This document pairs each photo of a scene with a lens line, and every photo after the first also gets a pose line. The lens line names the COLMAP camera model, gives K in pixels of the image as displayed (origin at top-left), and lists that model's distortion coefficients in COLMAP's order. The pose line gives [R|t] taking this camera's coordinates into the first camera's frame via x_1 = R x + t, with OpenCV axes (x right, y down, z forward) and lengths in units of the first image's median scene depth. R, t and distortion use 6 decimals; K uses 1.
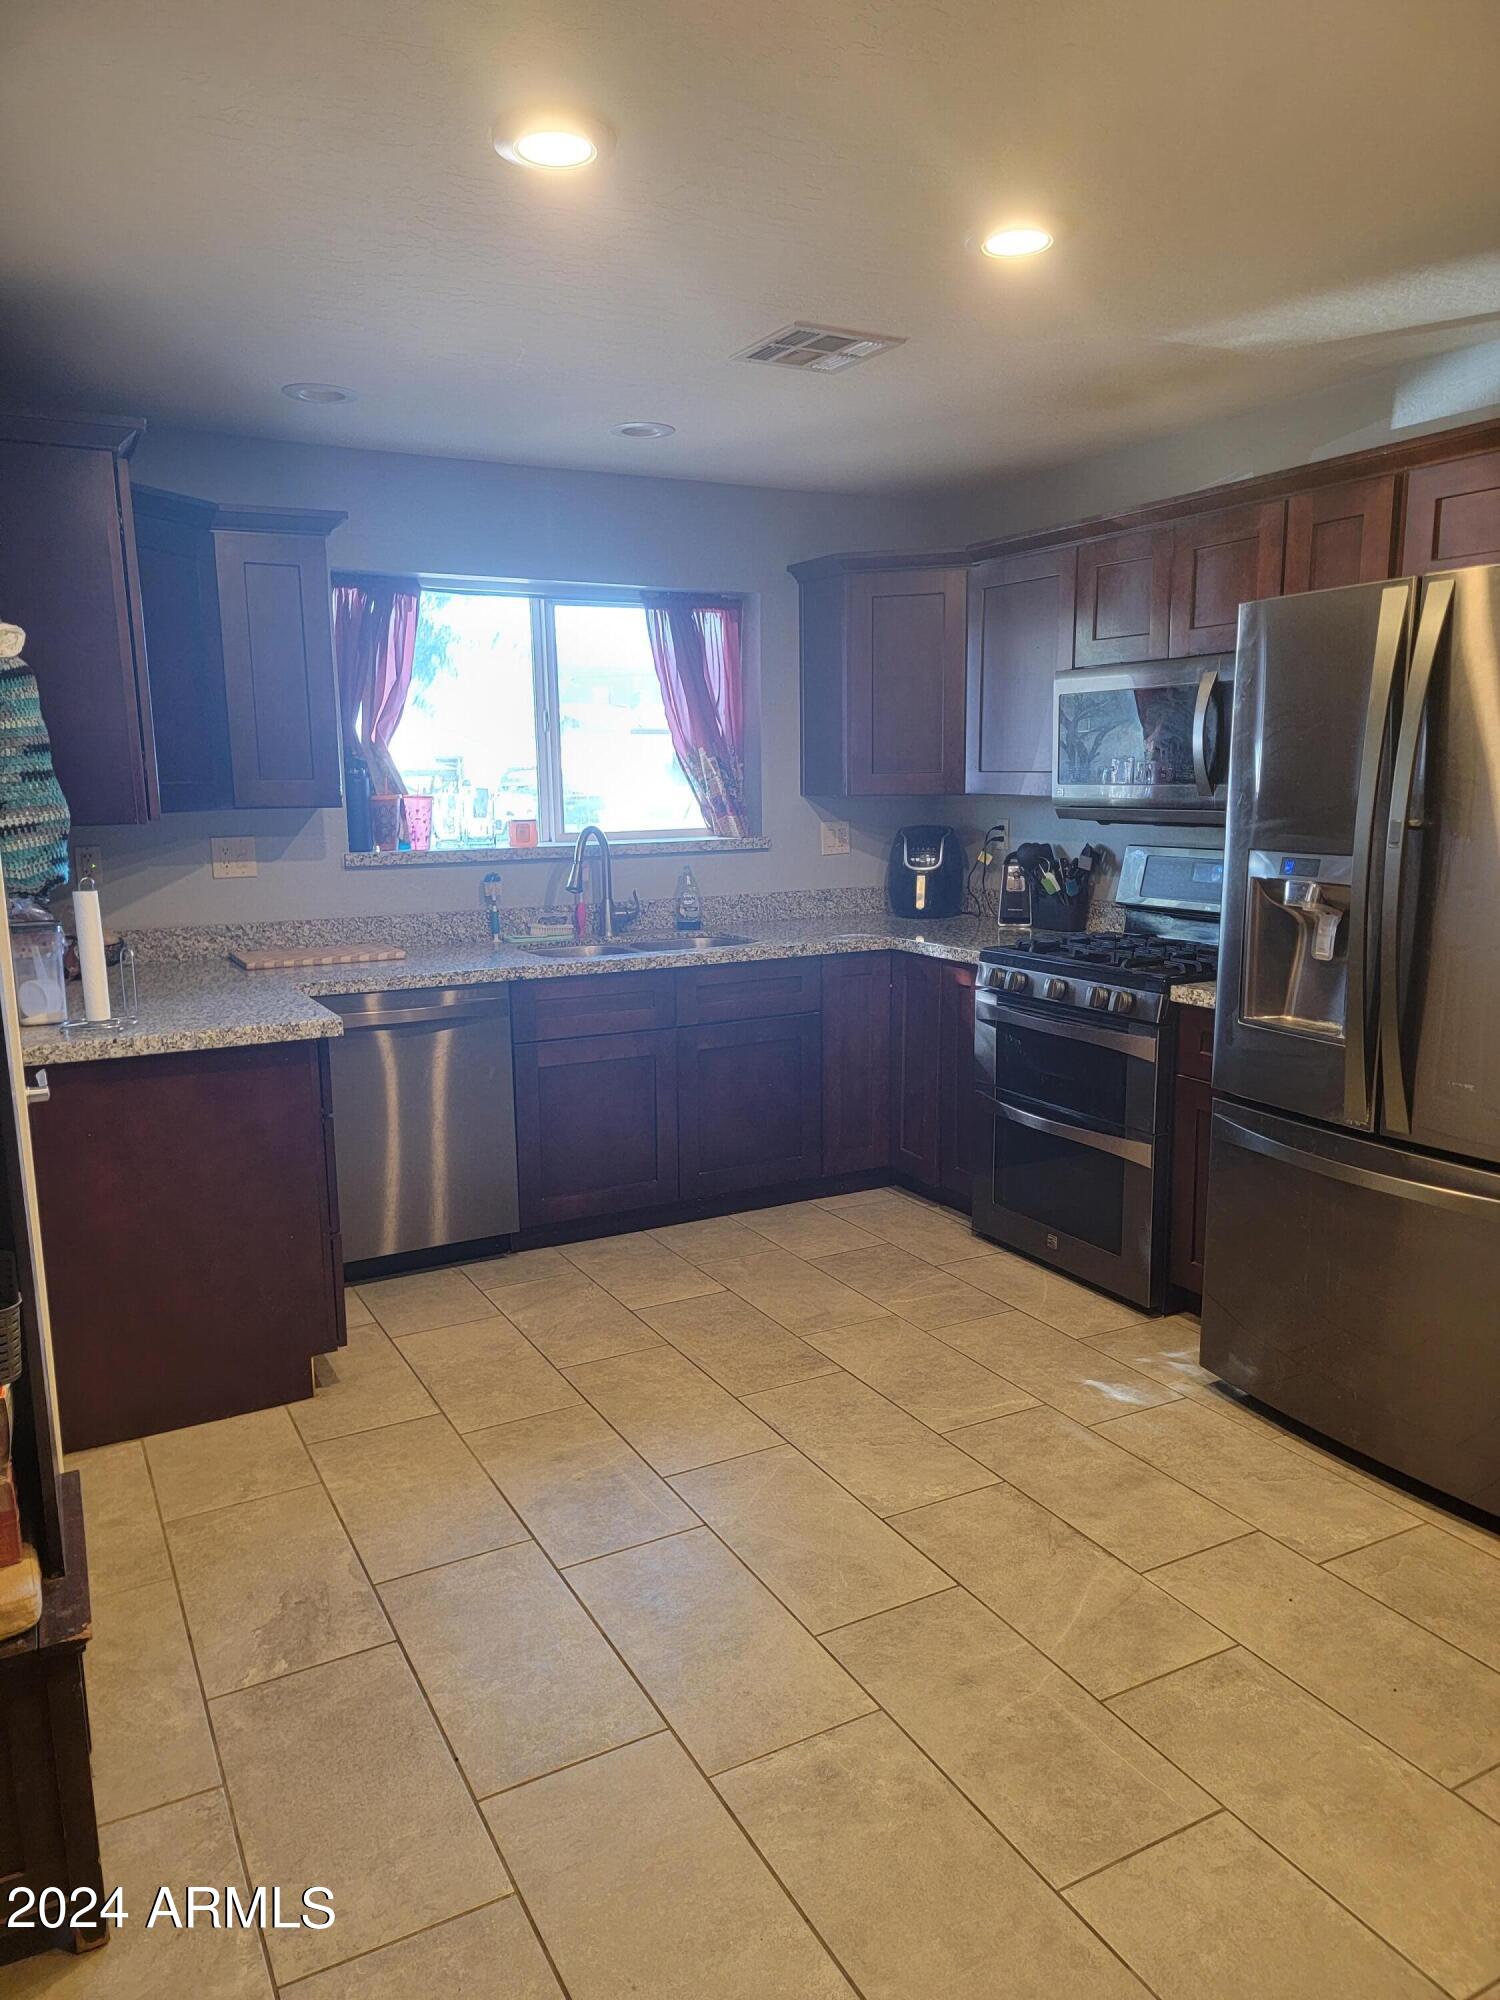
lens RADIAL K [[1388.4, 0, 755.9], [0, 1388.4, 998.5], [0, 0, 1]] dist [0.065476, -0.043055]
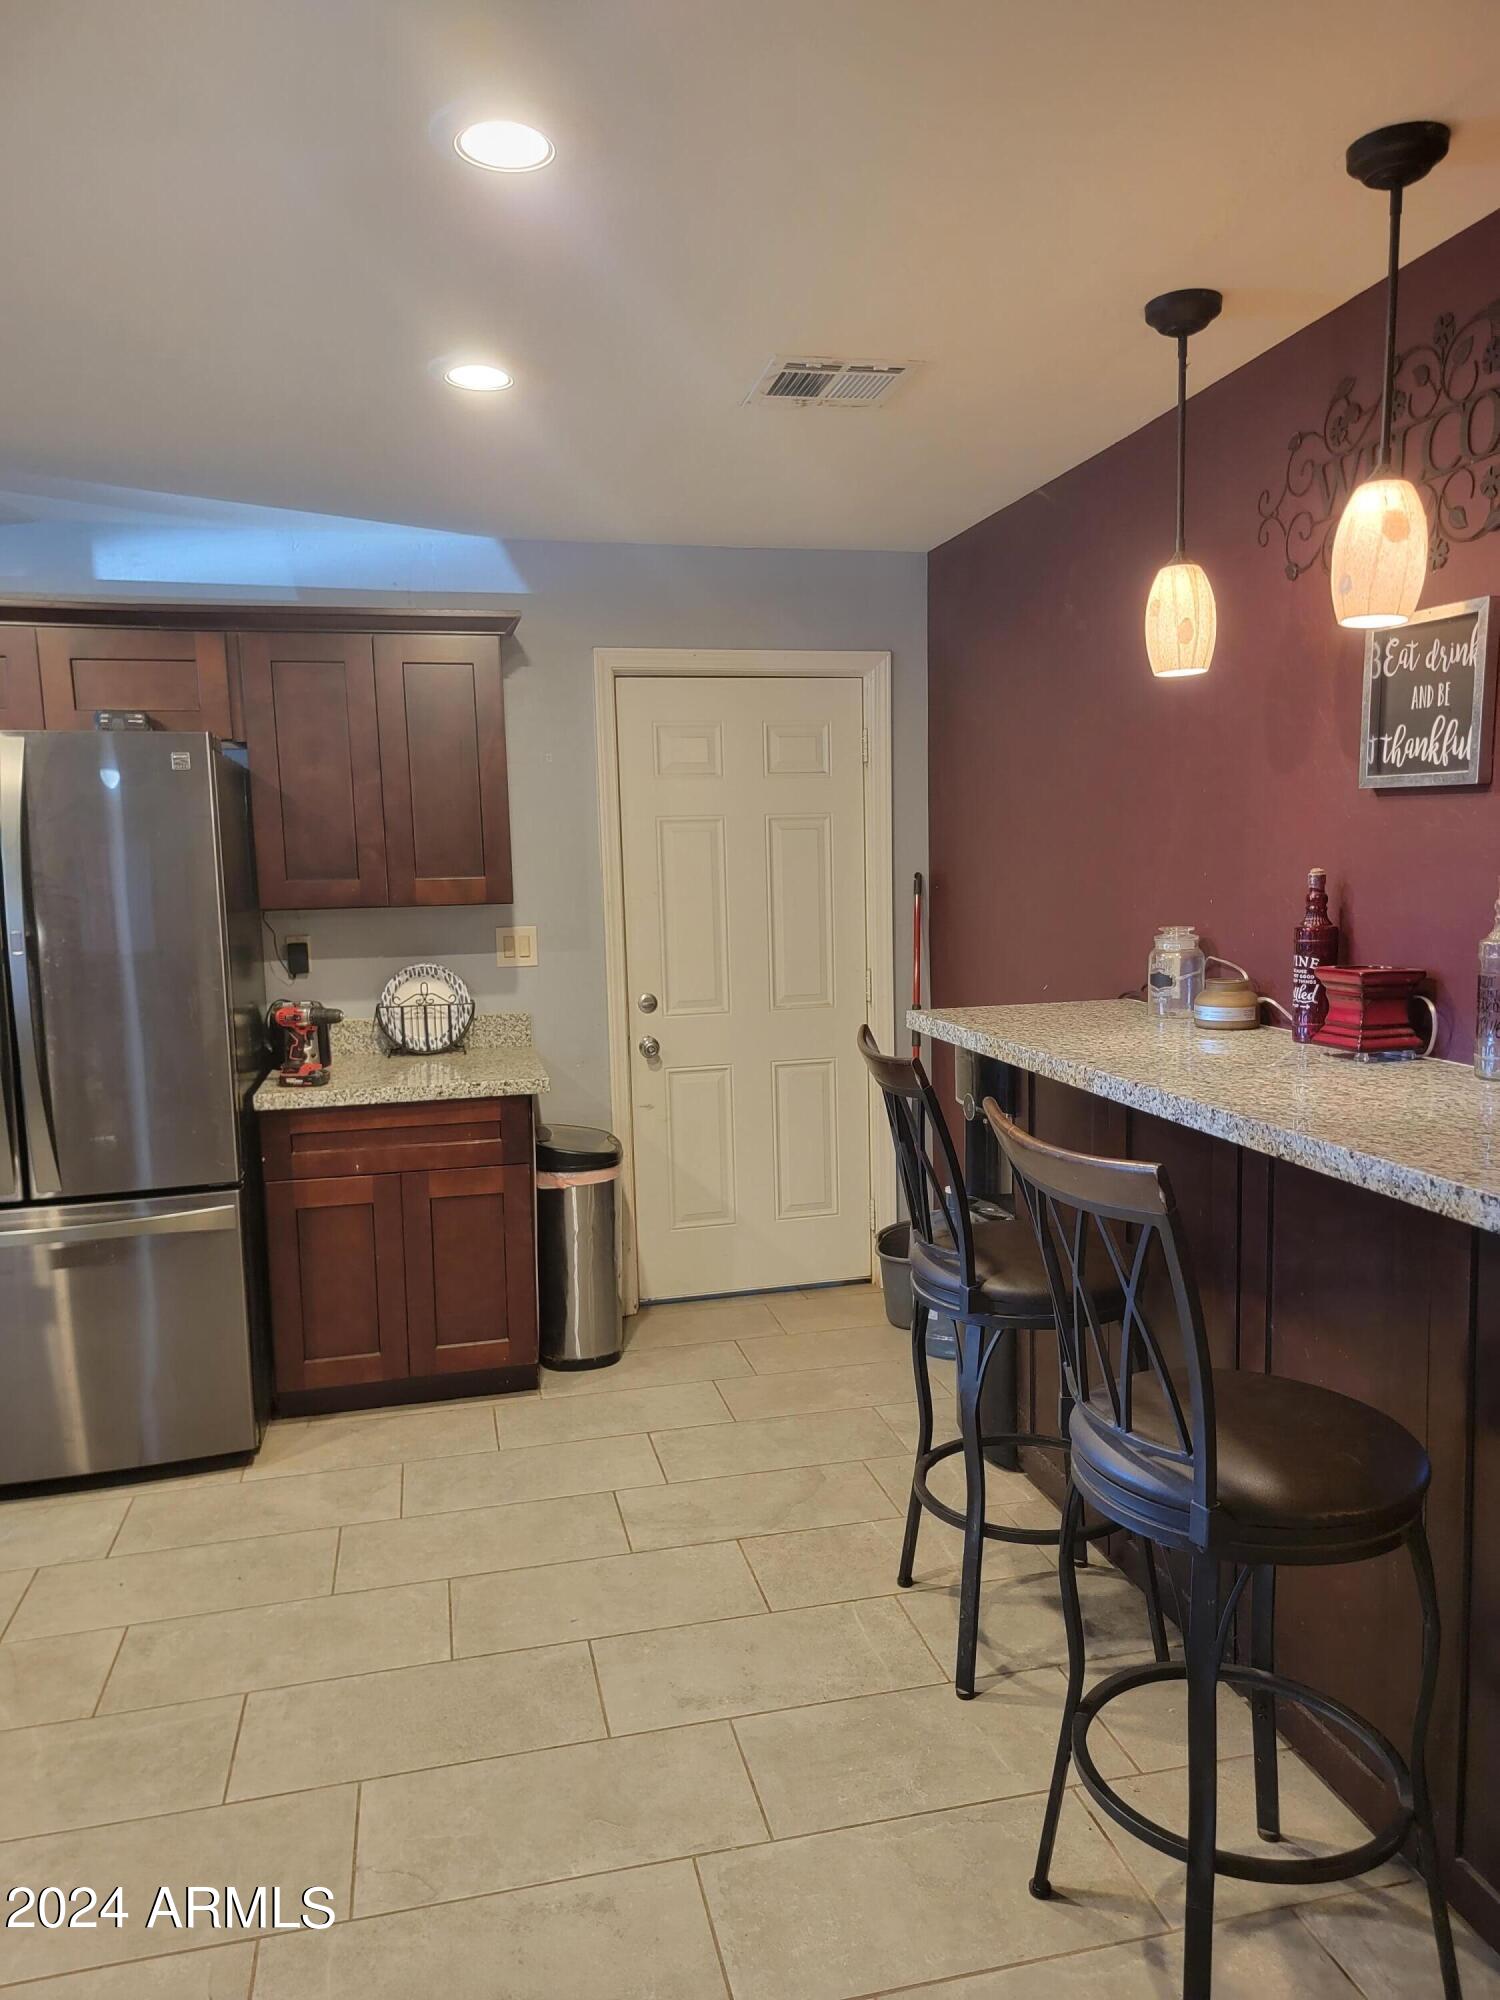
lens RADIAL K [[1388.4, 0, 750.9], [0, 1388.4, 1009.4], [0, 0, 1]] dist [0.065476, -0.043055]
pose [[0.262869, -0.102241, 0.959399, -0.393745], [0.176856, 0.982627, 0.056259, -0.014822], [-0.948484, 0.154887, 0.276384, 0.065898]]
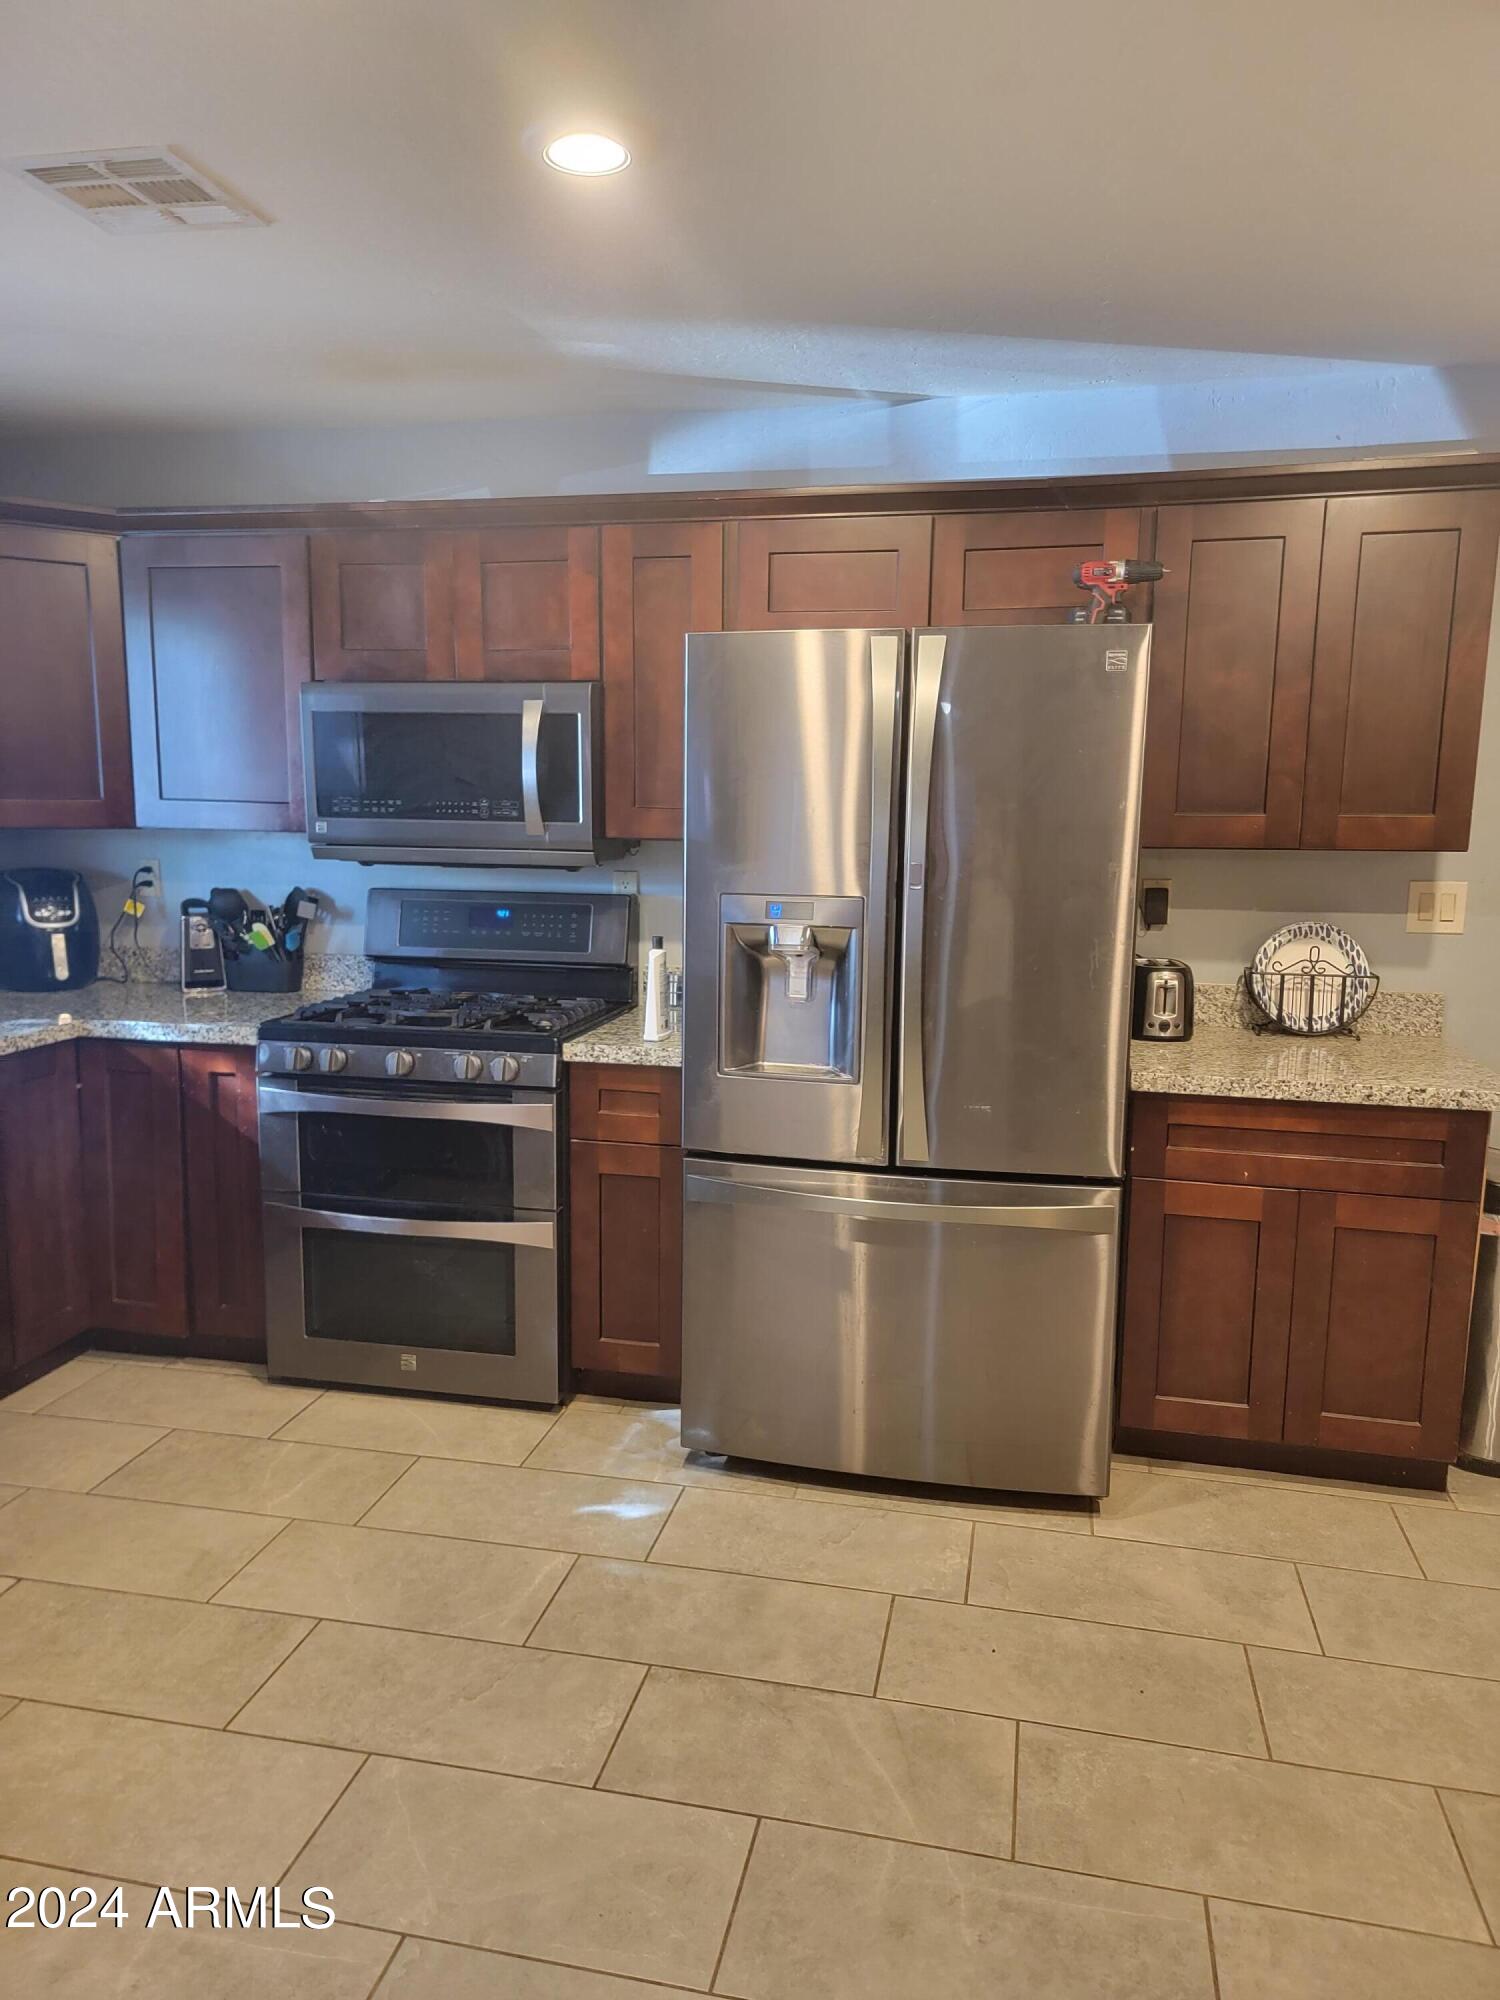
lens RADIAL K [[1388.4, 0, 744.2], [0, 1388.4, 1004.6], [0, 0, 1]] dist [0.065476, -0.043055]
pose [[0.657016, -0.094395, 0.747944, -0.296678], [0.105471, 0.993882, 0.032786, -0.051599], [-0.746462, 0.057346, 0.662952, 0.310578]]
